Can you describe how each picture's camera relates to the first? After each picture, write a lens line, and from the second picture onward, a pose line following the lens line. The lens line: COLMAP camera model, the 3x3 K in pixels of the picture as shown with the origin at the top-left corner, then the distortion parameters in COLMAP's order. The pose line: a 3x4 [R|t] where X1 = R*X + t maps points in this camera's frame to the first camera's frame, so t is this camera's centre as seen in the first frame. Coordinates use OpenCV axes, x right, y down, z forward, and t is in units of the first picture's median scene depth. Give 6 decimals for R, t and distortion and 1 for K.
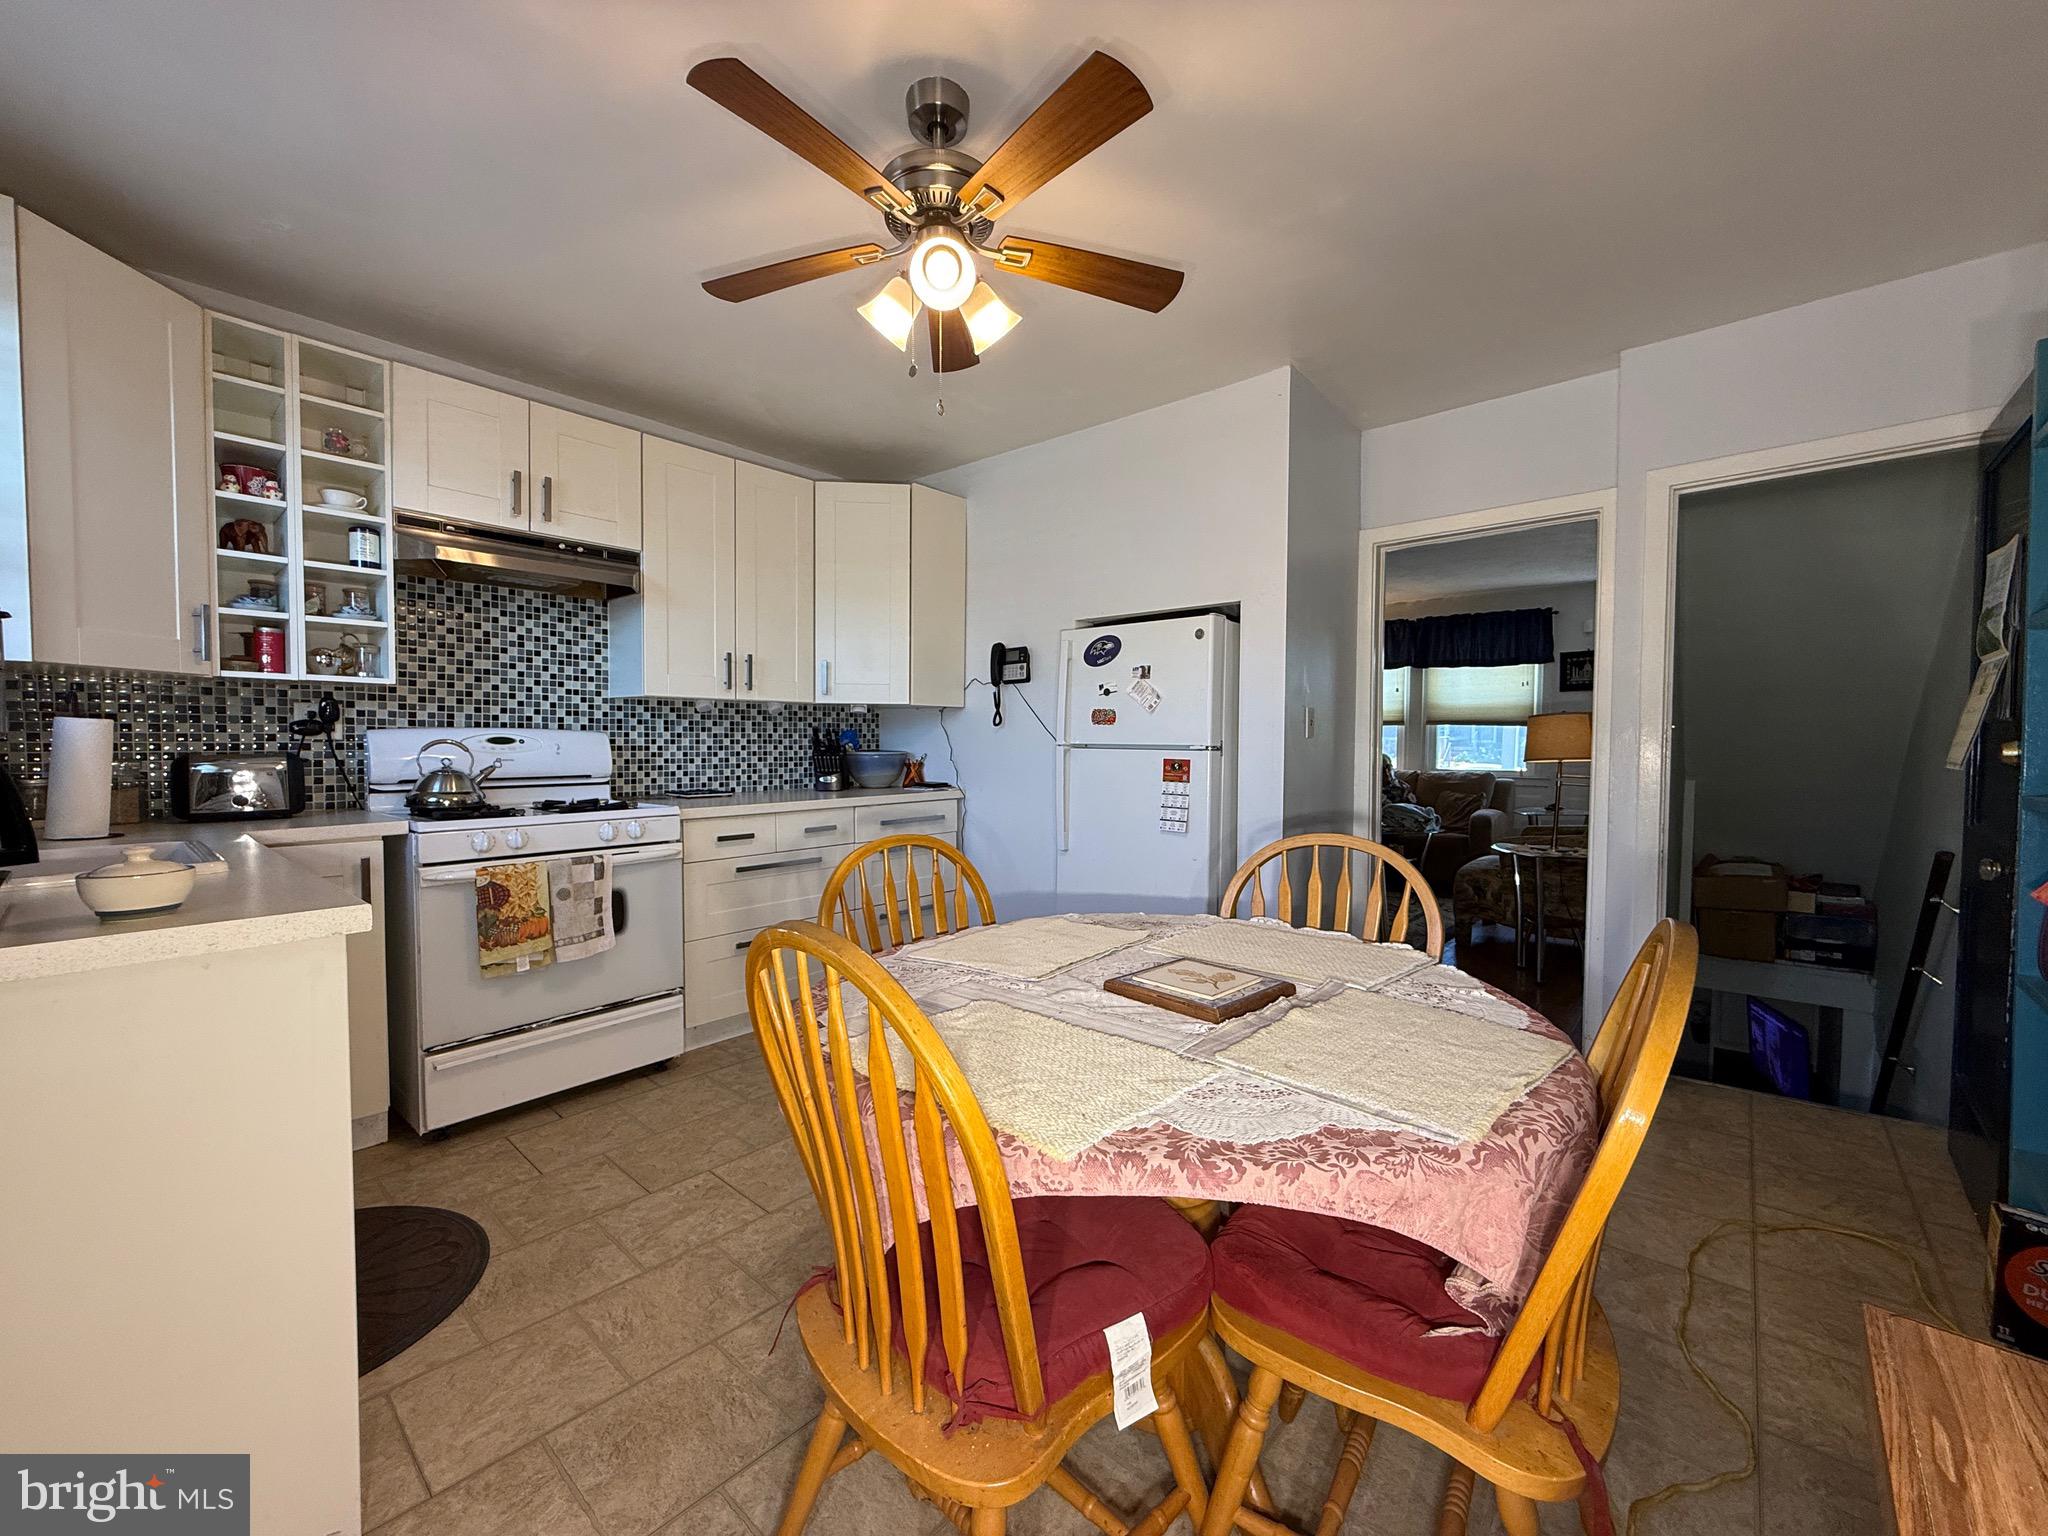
lens RADIAL K [[817.6, 0, 1022.1], [0, 817.6, 769.8], [0, 0, 1]] dist [0.000259, 0.000225]
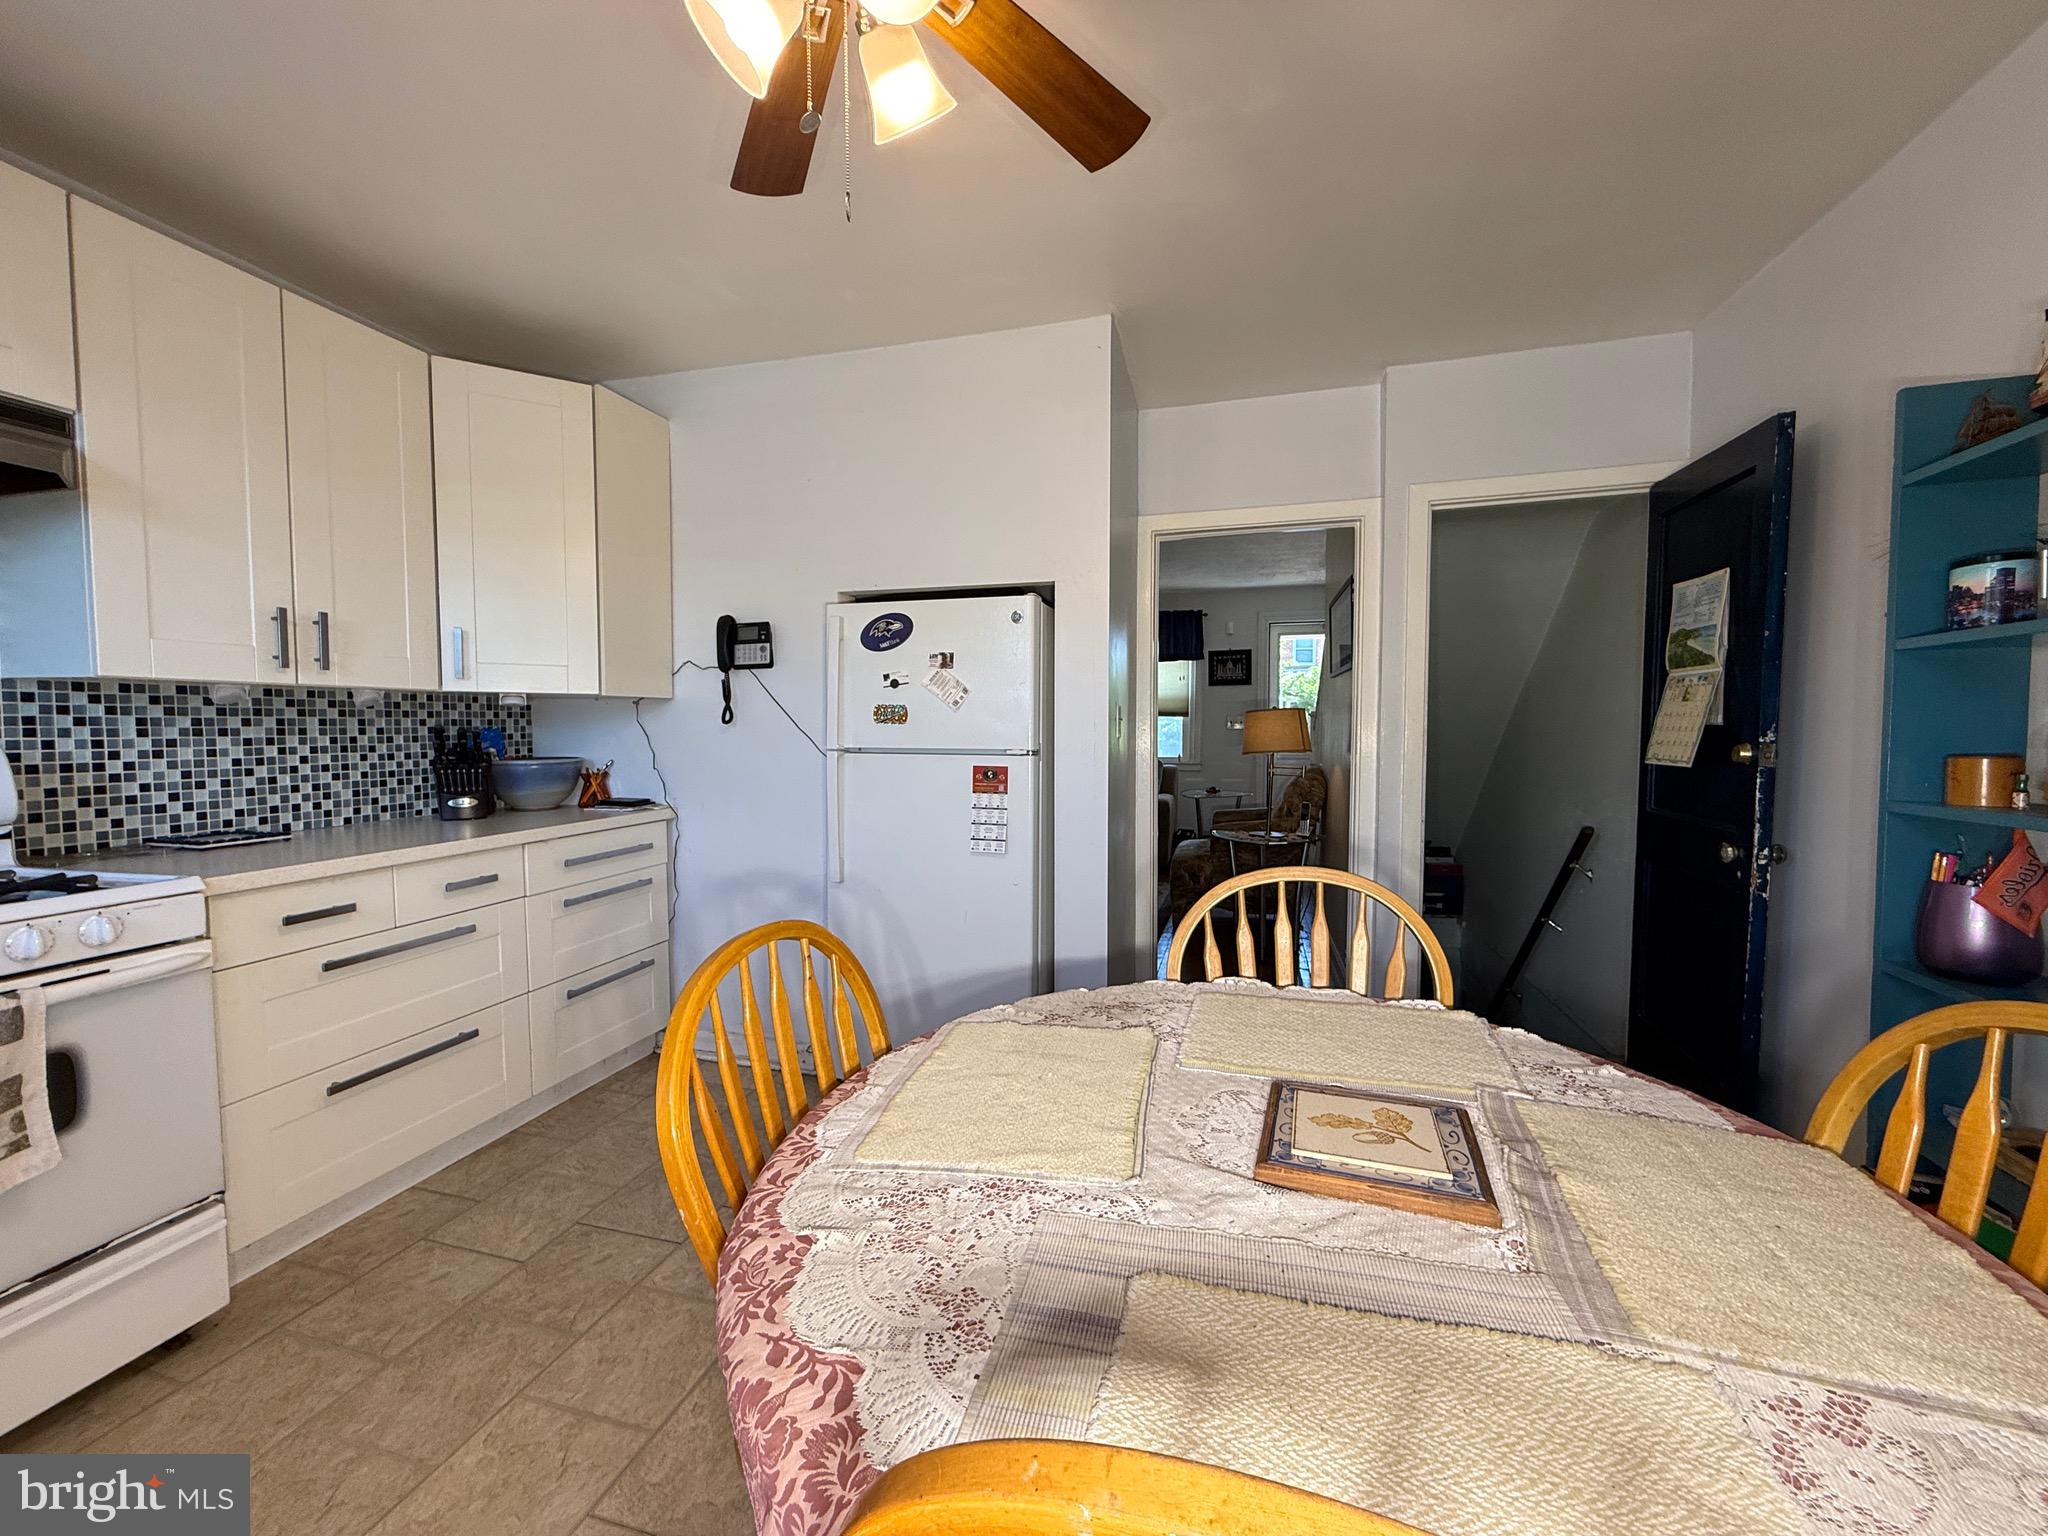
lens RADIAL K [[817.6, 0, 1022.1], [0, 817.6, 769.8], [0, 0, 1]] dist [0.000259, 0.000225]
pose [[0.900031, -0.028853, 0.434870, -0.130332], [0.020799, 0.999513, 0.023269, -0.025228], [-0.435330, -0.011898, 0.900192, 0.210301]]
